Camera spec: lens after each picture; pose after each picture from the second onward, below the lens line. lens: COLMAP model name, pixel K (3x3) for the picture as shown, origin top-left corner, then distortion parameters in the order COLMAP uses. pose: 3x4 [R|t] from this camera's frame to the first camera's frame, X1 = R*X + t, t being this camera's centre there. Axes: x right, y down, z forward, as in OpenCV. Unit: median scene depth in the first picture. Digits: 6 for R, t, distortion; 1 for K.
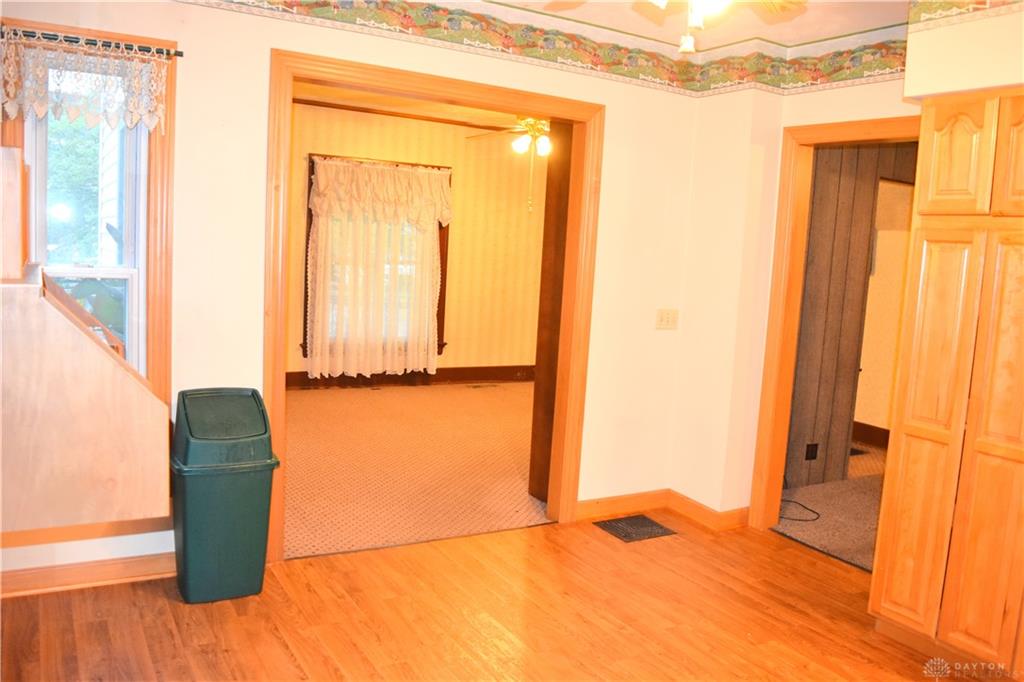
lens RADIAL K [[807.5, 0, 512.0], [0, 807.5, 341.0], [0, 0, 1]] dist [-0.072478, 0.003100]
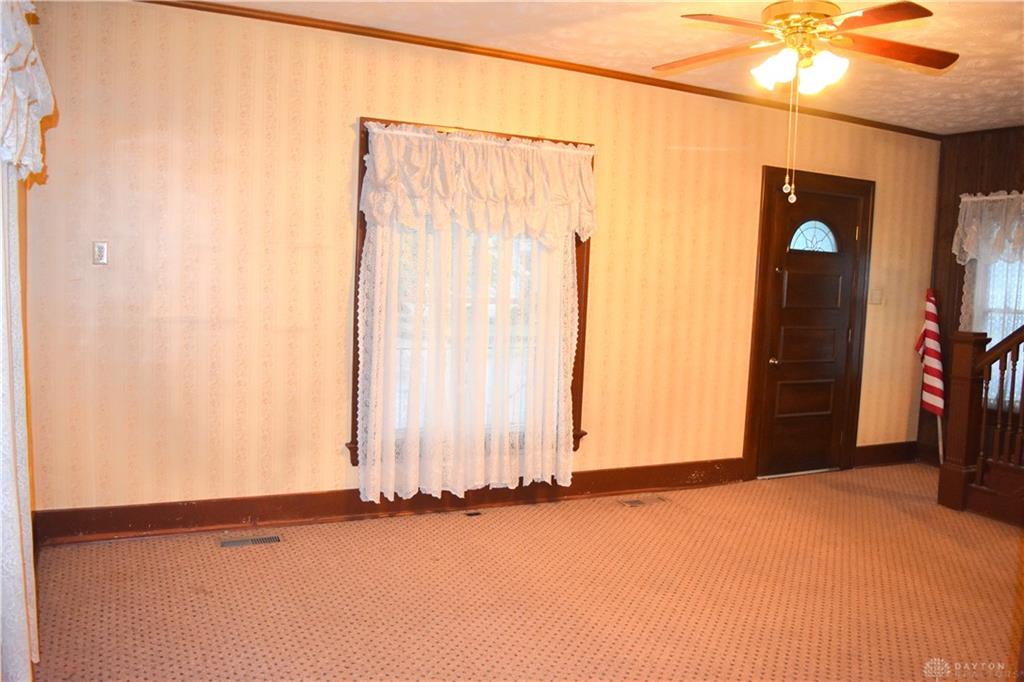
lens RADIAL K [[807.5, 0, 512.0], [0, 807.5, 341.0], [0, 0, 1]] dist [-0.072478, 0.003100]
pose [[0.995994, -0.008428, -0.089017, -0.089482], [0.005036, 0.999255, -0.038268, -0.047240], [0.089273, 0.037667, 0.995295, 0.419803]]
